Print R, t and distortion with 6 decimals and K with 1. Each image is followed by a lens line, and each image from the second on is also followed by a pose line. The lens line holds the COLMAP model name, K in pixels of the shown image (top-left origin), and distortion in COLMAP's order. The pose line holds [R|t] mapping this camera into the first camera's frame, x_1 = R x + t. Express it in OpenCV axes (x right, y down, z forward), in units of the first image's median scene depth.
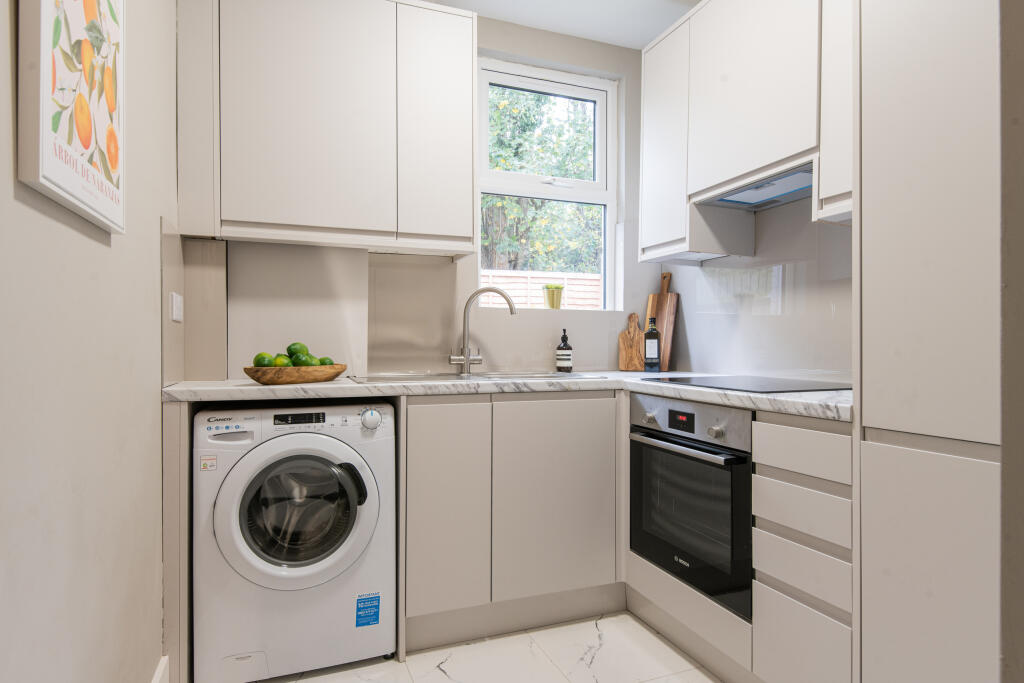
lens RADIAL K [[585.2, 0, 512.1], [0, 585.2, 341.7], [0, 0, 1]] dist [0.002204, 0.000045]
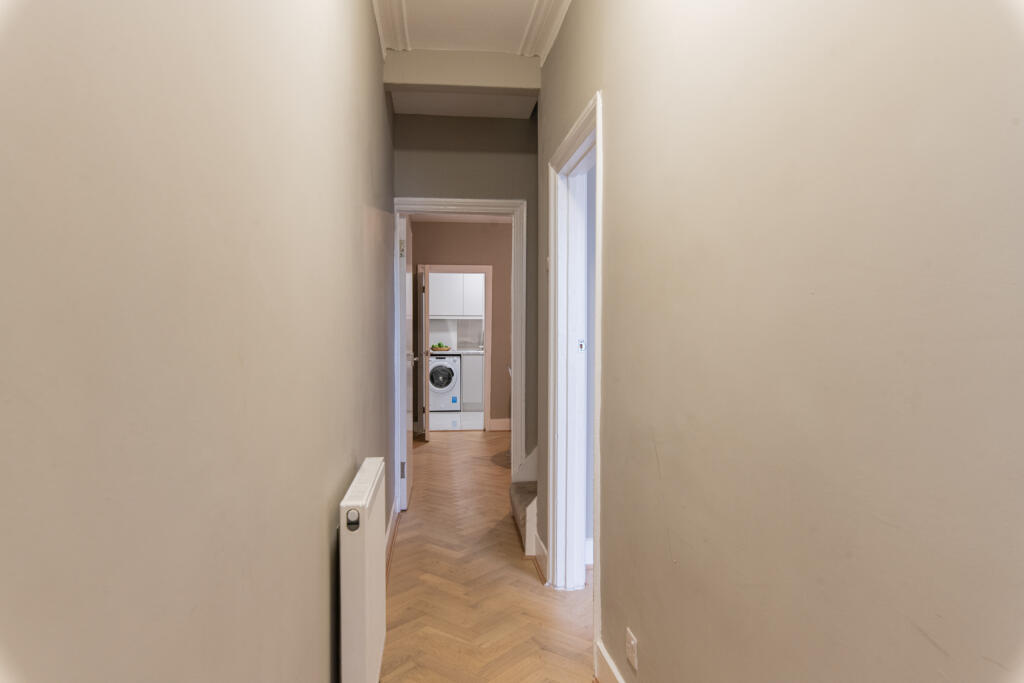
lens RADIAL K [[649.5, 0, 512.0], [0, 649.5, 340.3], [0, 0, 1]] dist [-0.000211, -0.000001]
pose [[0.968368, 0.001897, -0.249521, 1.464732], [0.000281, 0.999962, 0.008694, -0.059516], [0.249528, -0.008489, 0.968330, -3.832980]]
